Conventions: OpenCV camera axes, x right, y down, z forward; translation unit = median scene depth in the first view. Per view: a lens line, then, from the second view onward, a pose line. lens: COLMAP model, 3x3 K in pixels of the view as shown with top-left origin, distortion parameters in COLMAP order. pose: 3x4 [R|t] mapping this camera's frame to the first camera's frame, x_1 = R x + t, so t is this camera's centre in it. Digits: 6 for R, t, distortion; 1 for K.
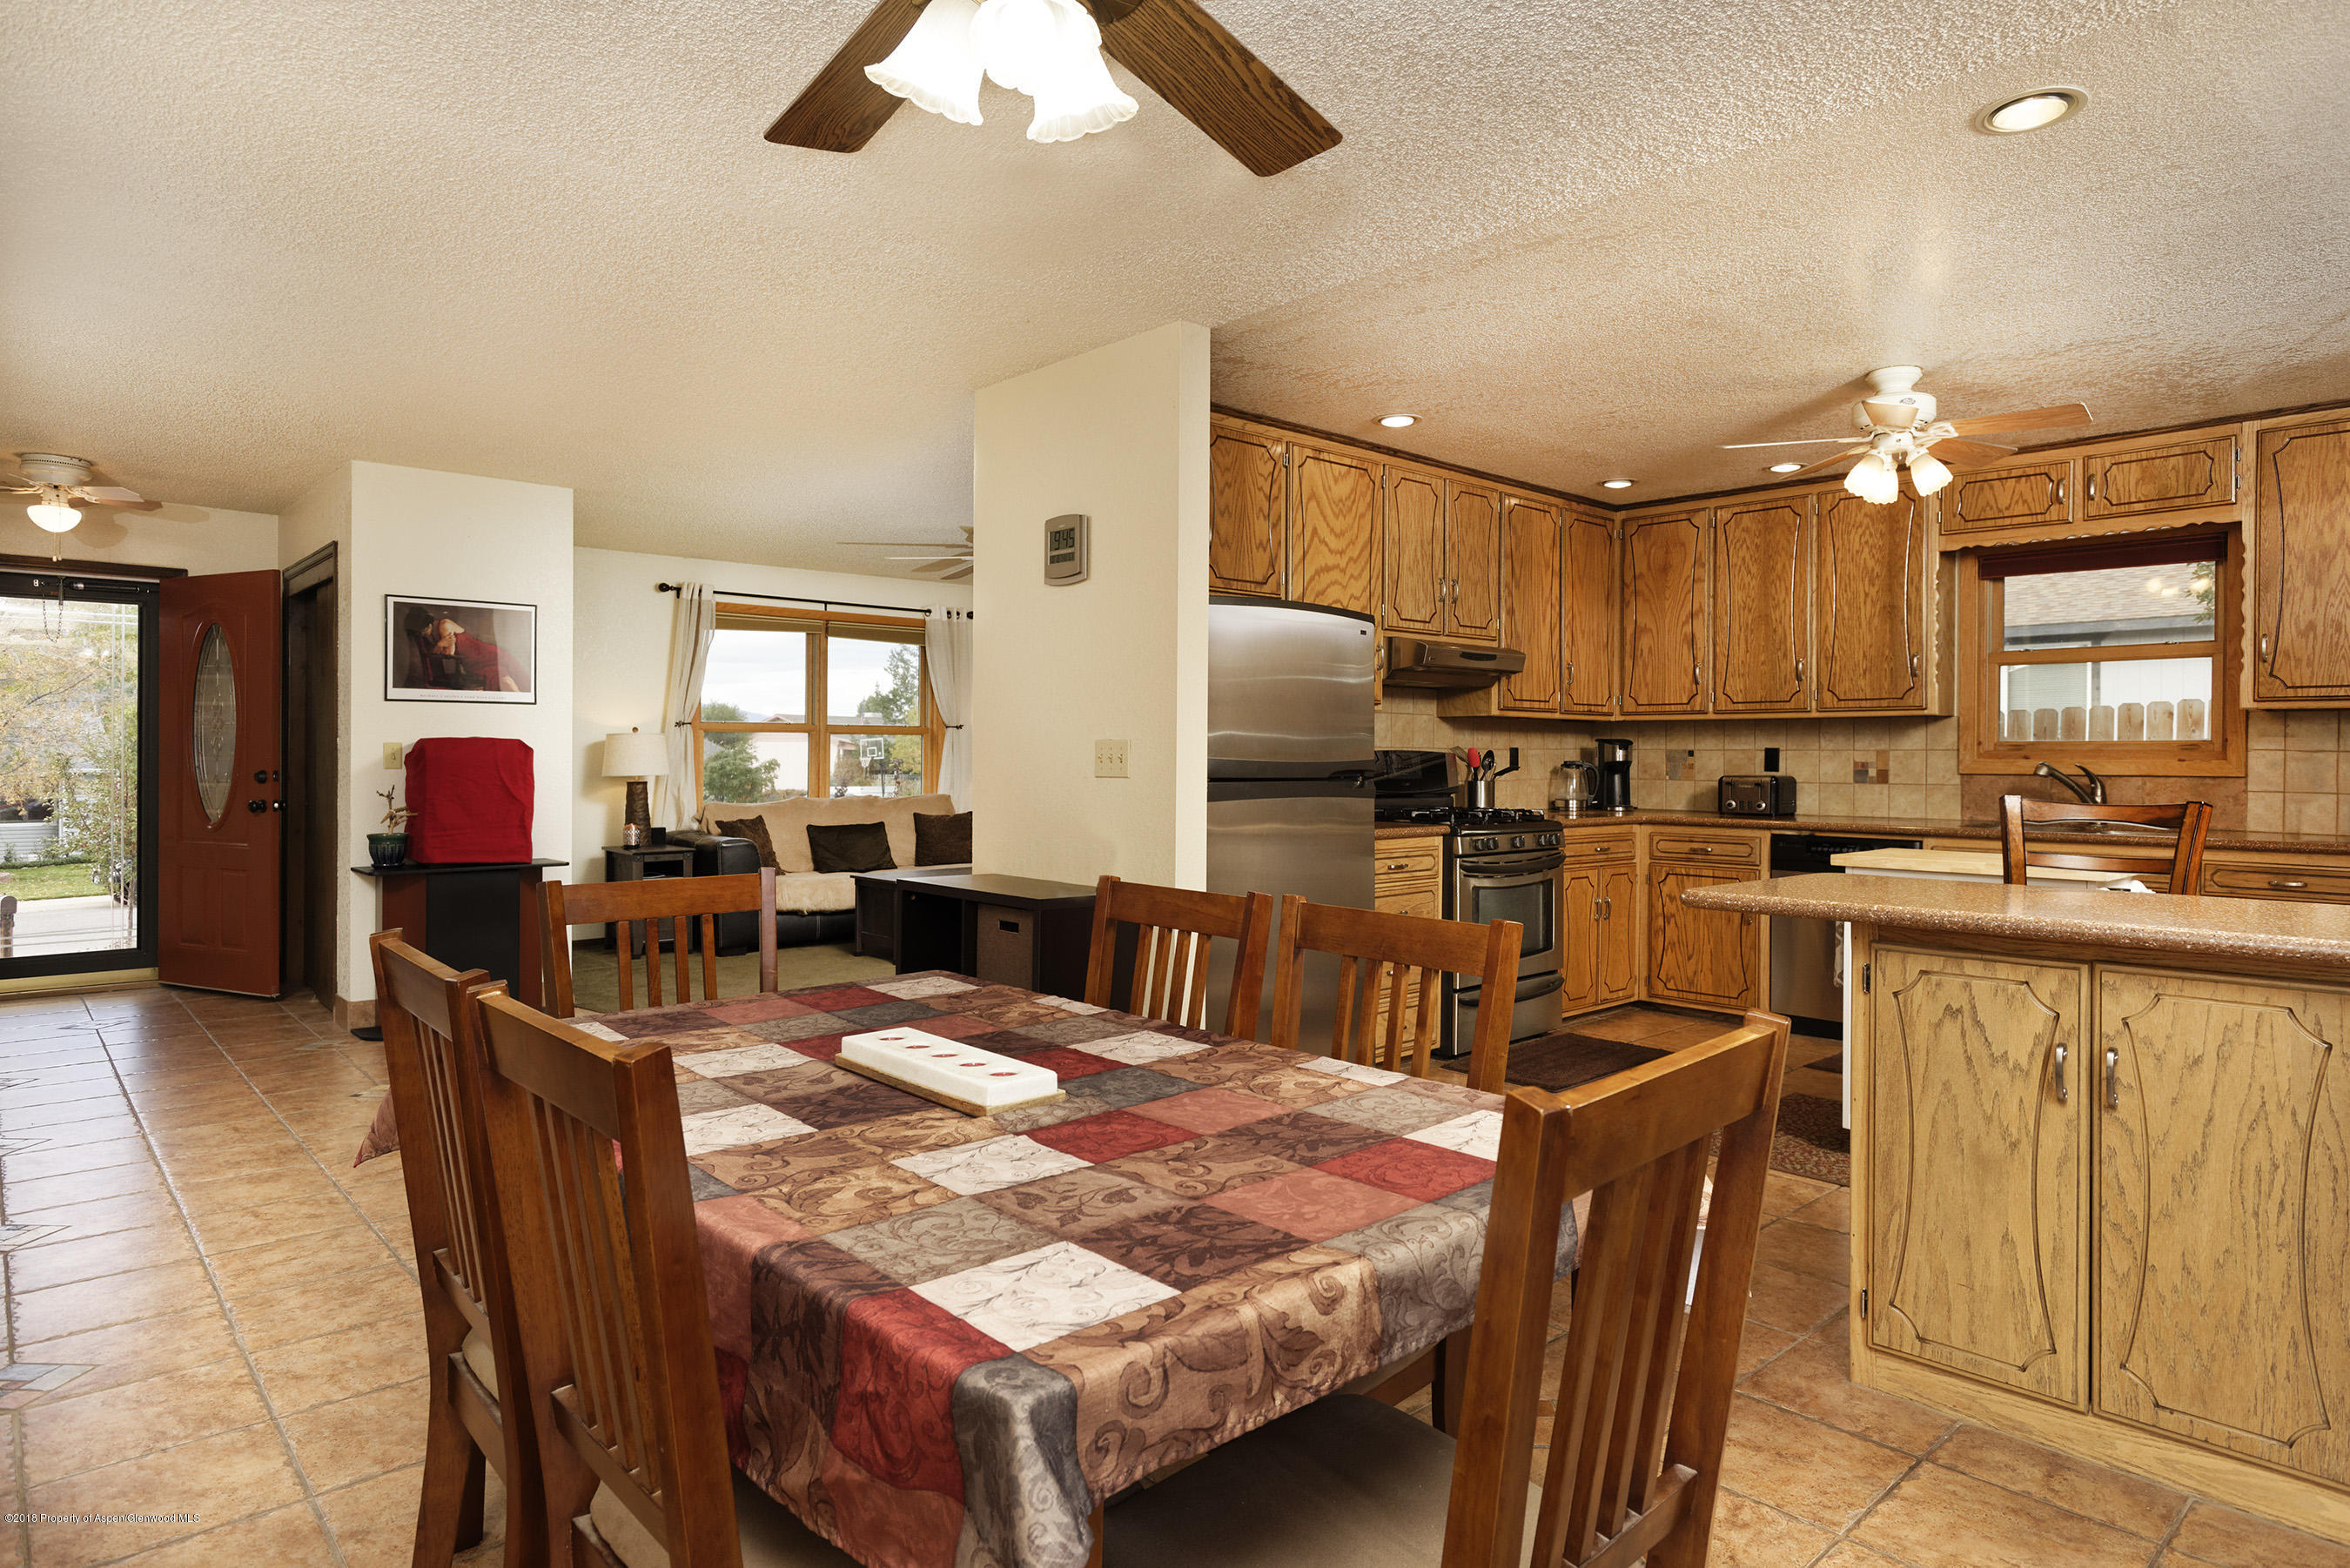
lens RADIAL K [[1281.4, 0, 1191.0], [0, 1281.4, 760.0], [0, 0, 1]] dist [-0.003908, 0.000051]
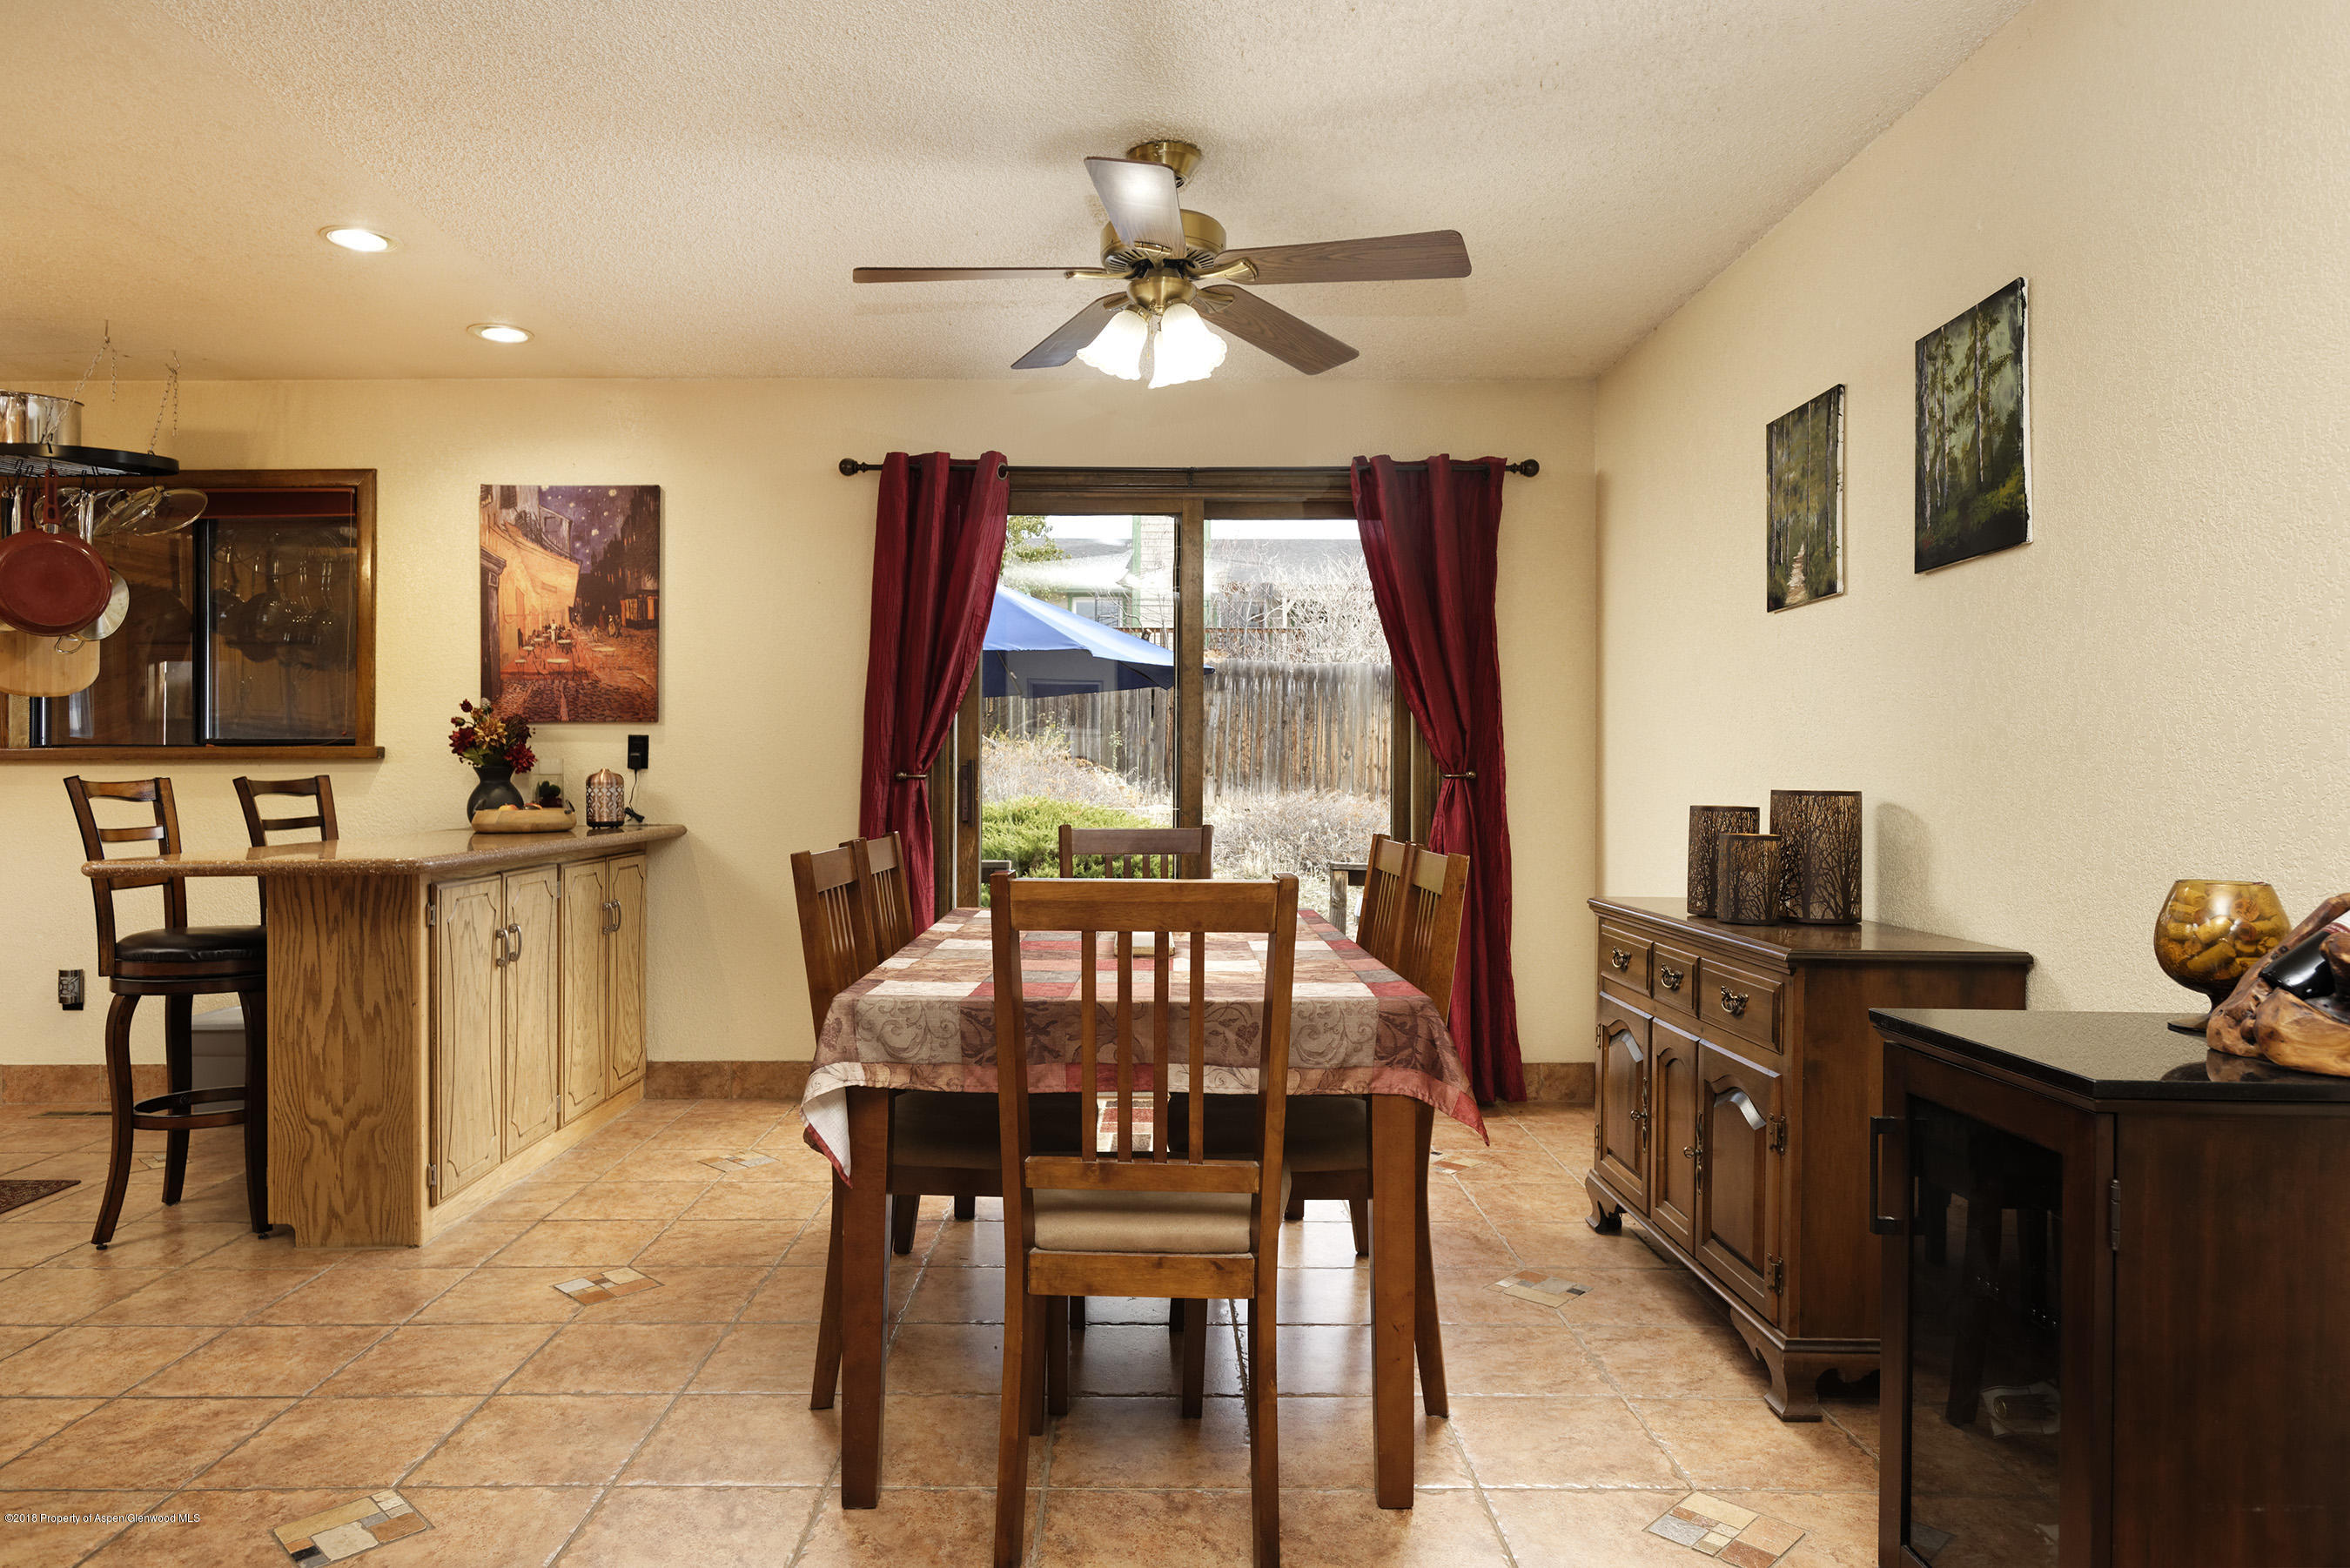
lens RADIAL K [[1490.6, 0, 1158.5], [0, 1490.6, 760.5], [0, 0, 1]] dist [0.003661, -0.002216]
pose [[-0.724410, 0.002728, 0.689364, -0.451797], [-0.000029, 0.999992, -0.003988, 0.011763], [-0.689369, -0.002909, -0.724404, 0.710425]]
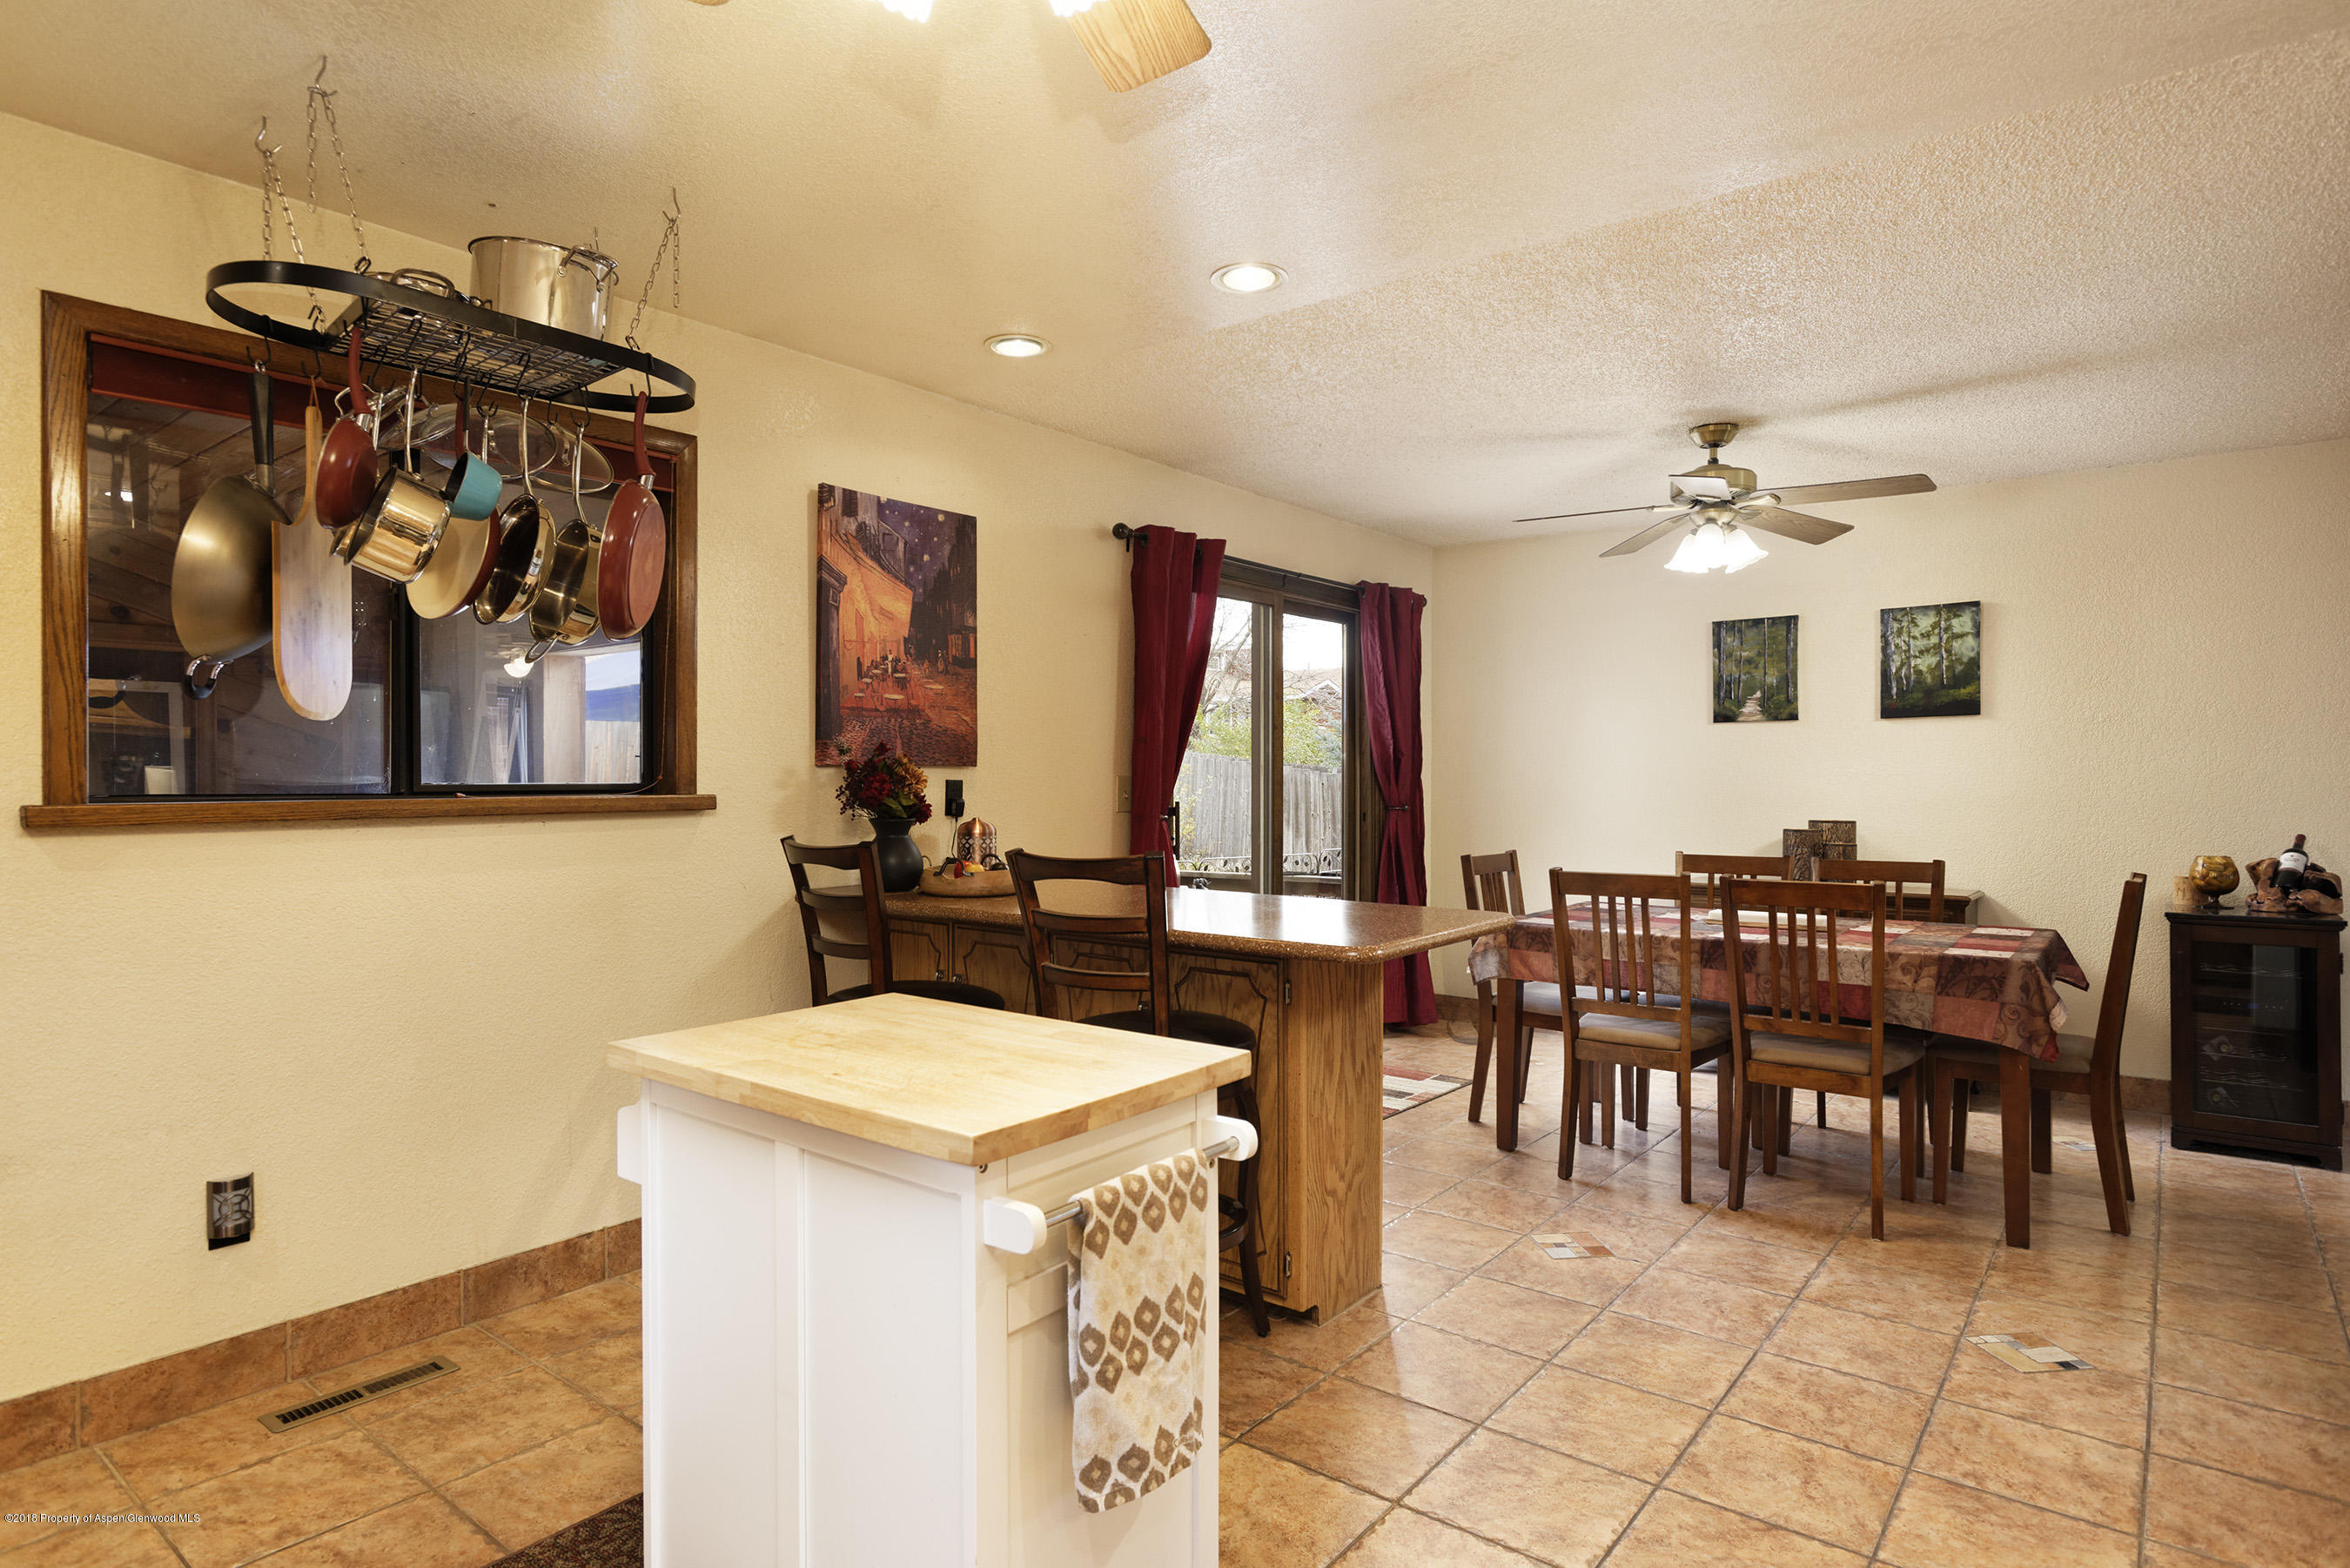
lens RADIAL K [[1281.4, 0, 1184.6], [0, 1281.4, 781.7], [0, 0, 1]] dist [-0.003908, 0.000051]
pose [[-0.987438, -0.005562, -0.157912, 0.421105], [-0.006996, 0.999939, 0.008526, -0.014228], [0.157855, 0.009524, -0.987416, 1.026759]]
